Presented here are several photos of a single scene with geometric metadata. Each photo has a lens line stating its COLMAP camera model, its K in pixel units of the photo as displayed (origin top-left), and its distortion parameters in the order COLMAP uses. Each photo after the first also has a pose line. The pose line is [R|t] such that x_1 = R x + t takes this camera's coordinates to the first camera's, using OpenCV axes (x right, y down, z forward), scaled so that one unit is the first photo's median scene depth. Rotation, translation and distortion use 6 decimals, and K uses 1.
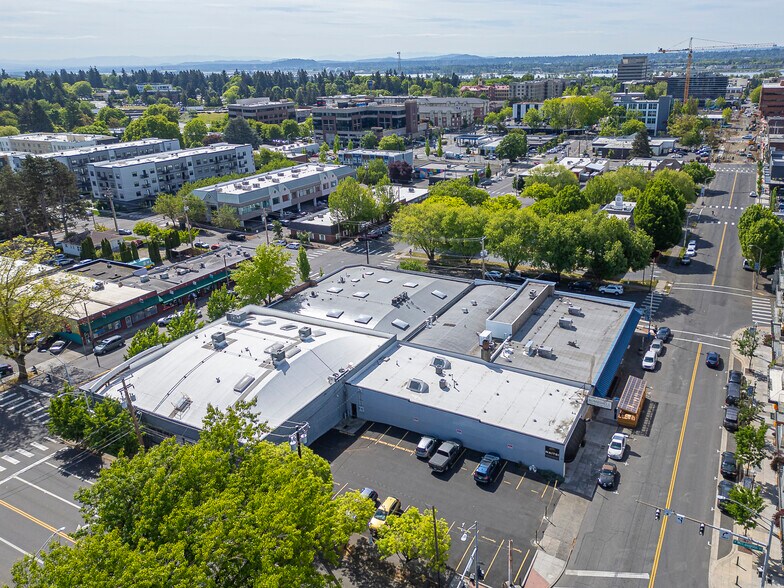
lens RADIAL K [[576.6, 0, 443.6], [0, 576.6, 270.0], [0, 0, 1]] dist [0.042168, -0.005788]
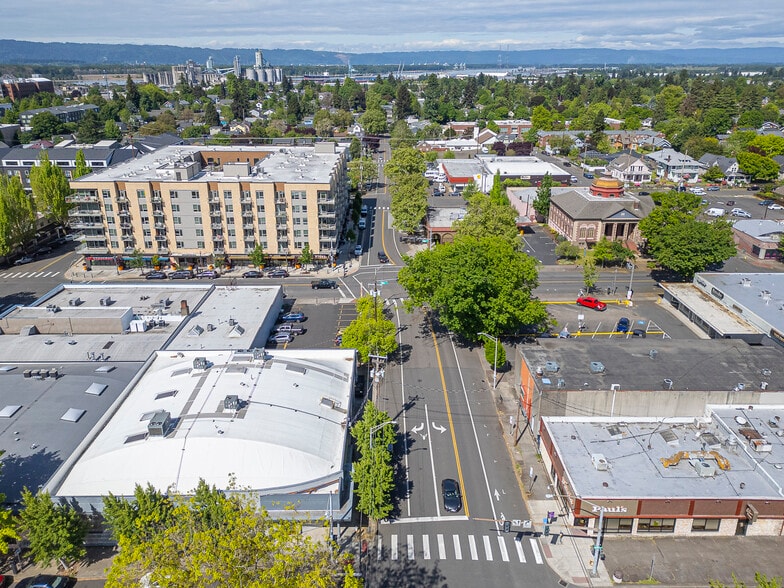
lens RADIAL K [[558.8, 0, 389.8], [0, 558.8, 252.7], [0, 0, 1]] dist [0.088697, -0.089084]
pose [[-0.456380, -0.261477, 0.850498, -0.616930], [0.307357, 0.850683, 0.426462, -0.187759], [-0.835014, 0.456036, -0.307868, 0.529064]]
